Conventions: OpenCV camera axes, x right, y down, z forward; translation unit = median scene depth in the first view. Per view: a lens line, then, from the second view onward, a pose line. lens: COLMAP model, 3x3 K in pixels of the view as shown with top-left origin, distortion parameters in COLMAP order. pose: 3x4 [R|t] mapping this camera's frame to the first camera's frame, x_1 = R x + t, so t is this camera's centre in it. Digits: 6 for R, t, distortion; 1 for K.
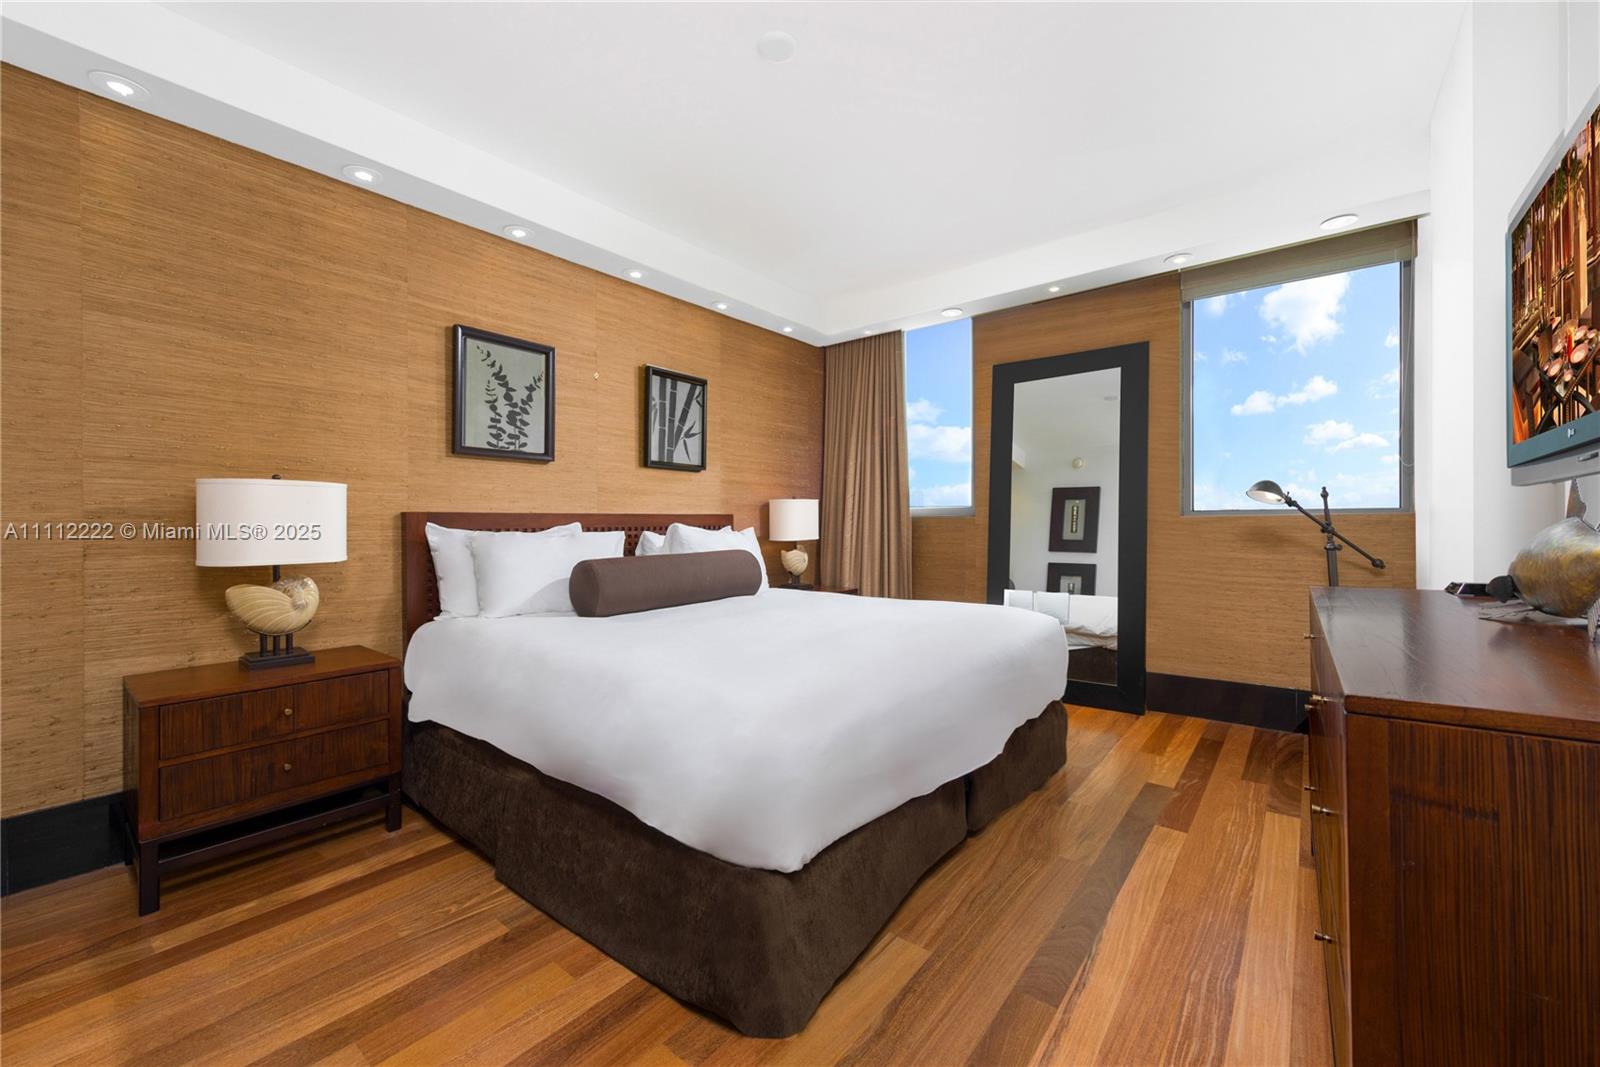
lens RADIAL K [[636.4, 0, 800.0], [0, 636.4, 533.5], [0, 0, 1]] dist [0.001144, 0.000601]
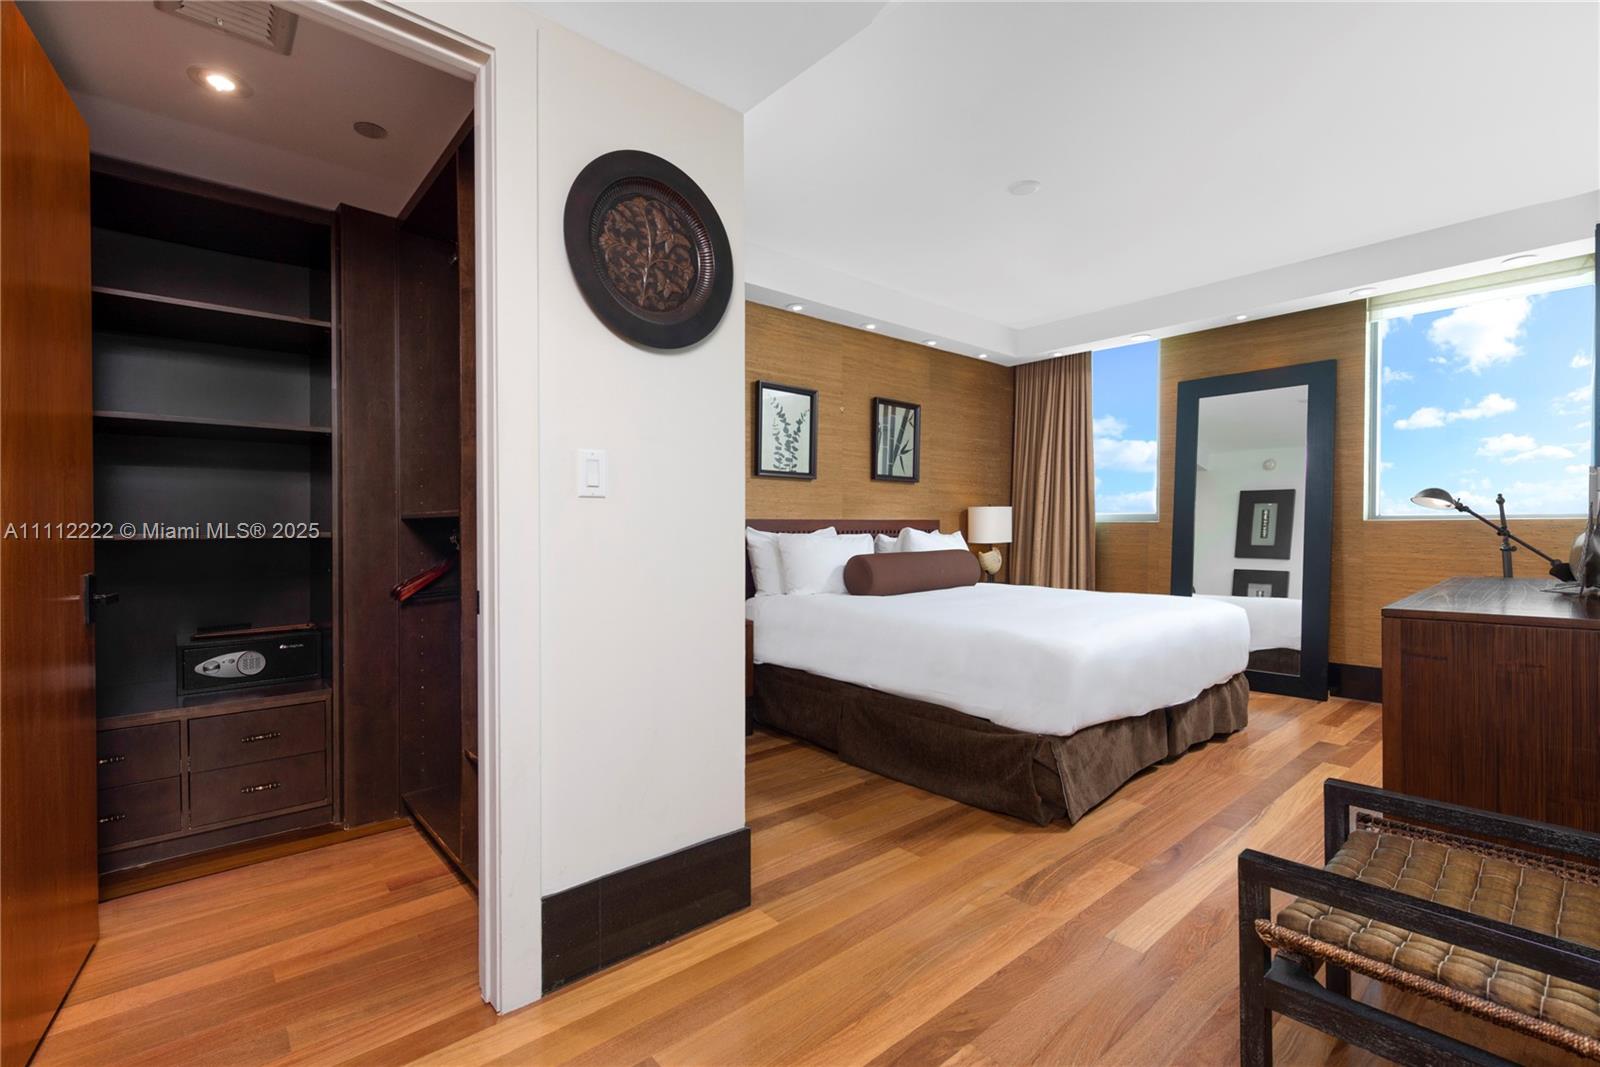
lens RADIAL K [[746.4, 0, 805.9], [0, 746.4, 532.2], [0, 0, 1]] dist [0.000718, 0.000246]
pose [[0.988276, 0.001540, -0.152673, -0.148498], [-0.003470, 0.999917, -0.012376, 0.011435], [0.152641, 0.012761, 0.988199, -0.406502]]
